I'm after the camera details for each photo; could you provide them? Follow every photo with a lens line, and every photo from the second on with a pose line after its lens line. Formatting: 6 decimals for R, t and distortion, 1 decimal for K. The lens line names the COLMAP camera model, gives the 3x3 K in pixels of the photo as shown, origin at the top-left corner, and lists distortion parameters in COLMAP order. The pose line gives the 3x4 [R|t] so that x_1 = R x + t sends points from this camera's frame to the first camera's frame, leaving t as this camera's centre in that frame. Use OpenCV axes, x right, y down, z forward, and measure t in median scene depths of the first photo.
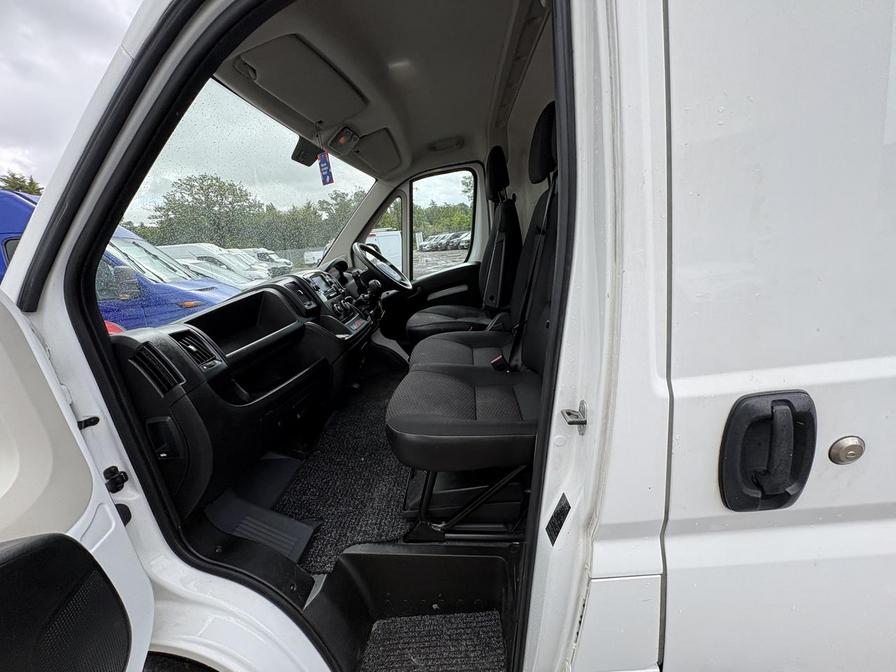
lens RADIAL K [[353.1, 0, 447.9], [0, 353.1, 334.3], [0, 0, 1]] dist [-0.000153, 0.000193]
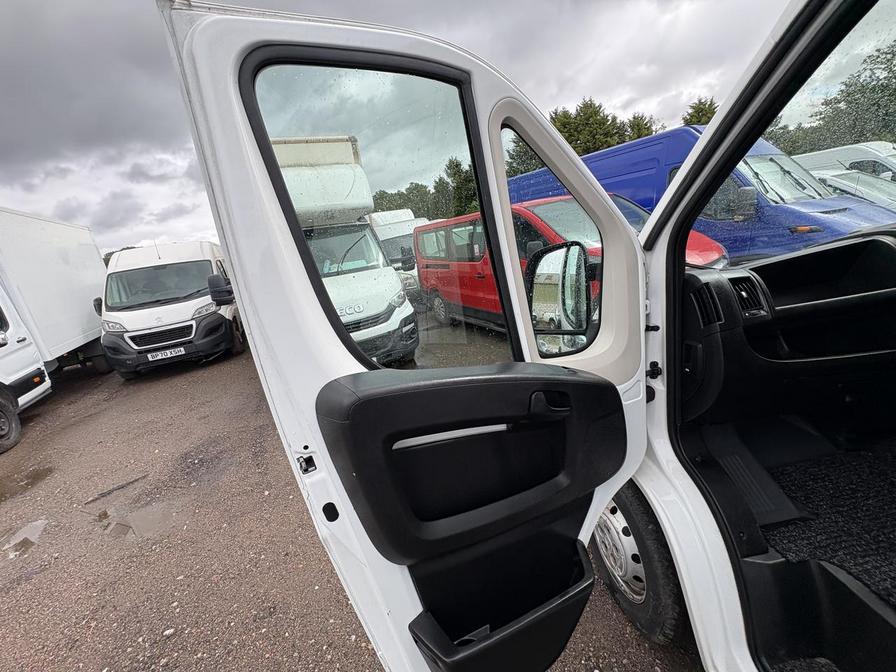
lens RADIAL K [[358.6, 0, 446.1], [0, 358.6, 339.4], [0, 0, 1]] dist [0.000783, 0.000356]
pose [[0.161899, 0.351751, -0.921987, 0.203838], [-0.126420, 0.934007, 0.334138, -0.081664], [0.978676, 0.062461, 0.195683, -0.122109]]
